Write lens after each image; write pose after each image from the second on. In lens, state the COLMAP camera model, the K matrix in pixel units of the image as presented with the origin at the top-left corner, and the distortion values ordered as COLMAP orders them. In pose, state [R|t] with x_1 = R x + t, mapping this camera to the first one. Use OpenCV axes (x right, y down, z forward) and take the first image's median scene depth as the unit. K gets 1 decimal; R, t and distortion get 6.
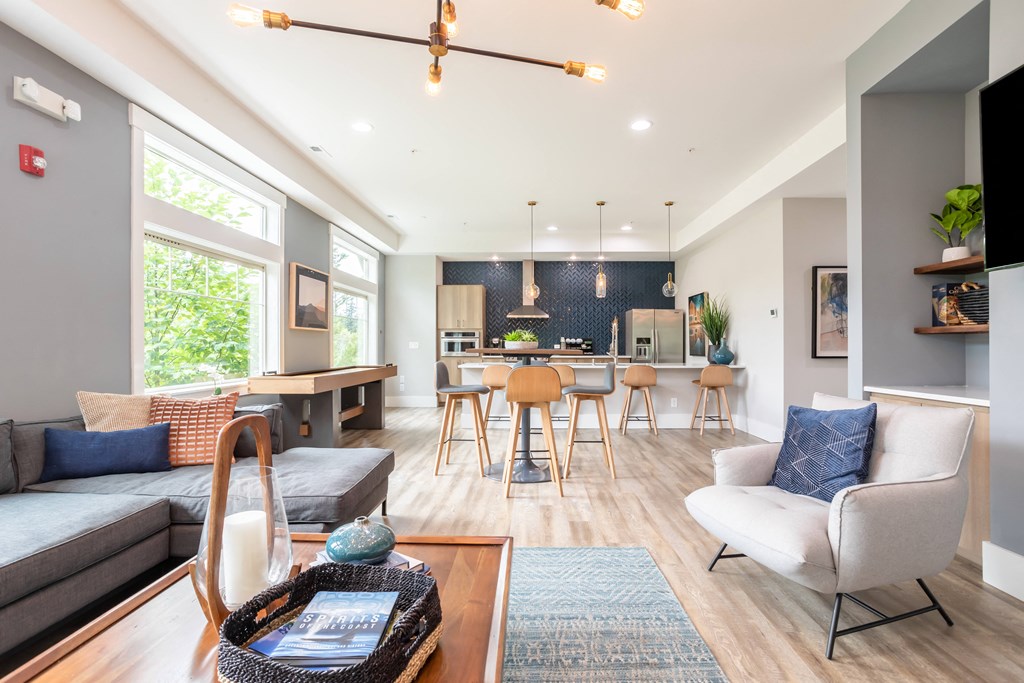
lens RADIAL K [[496.1, 0, 512.0], [0, 496.1, 341.5], [0, 0, 1]] dist [-0.046545, 0.023420]
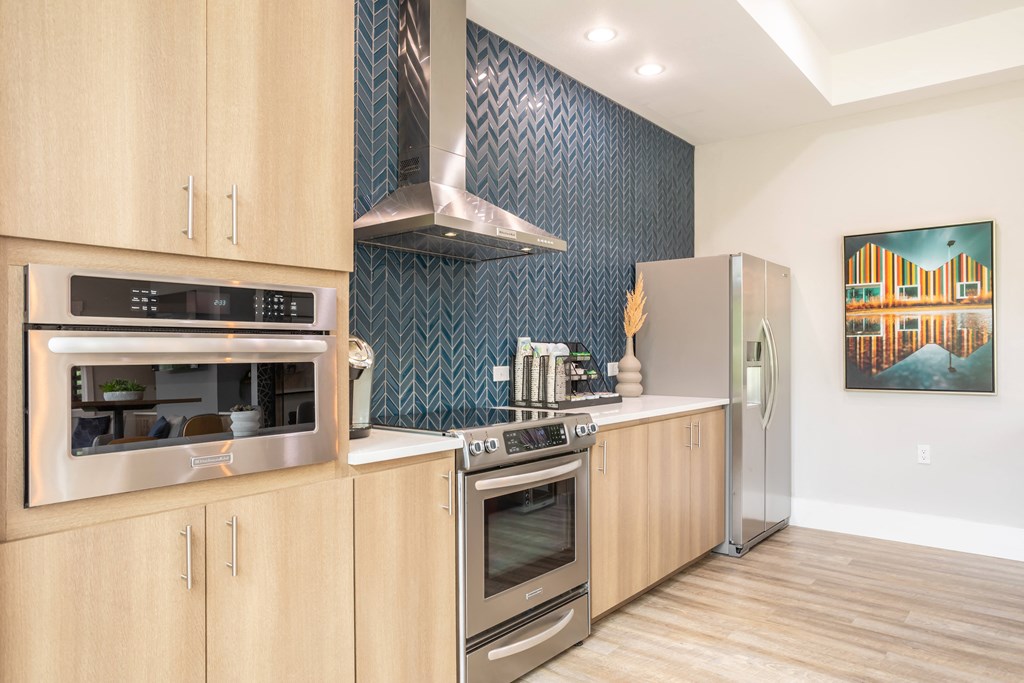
lens RADIAL K [[680.2, 0, 481.1], [0, 680.2, 342.5], [0, 0, 1]] dist [-0.003915, -0.000673]
pose [[0.619947, 0.007985, 0.784603, -0.201660], [-0.001481, 0.999958, -0.009007, -0.002732], [-0.784642, 0.004421, 0.619933, 0.853393]]
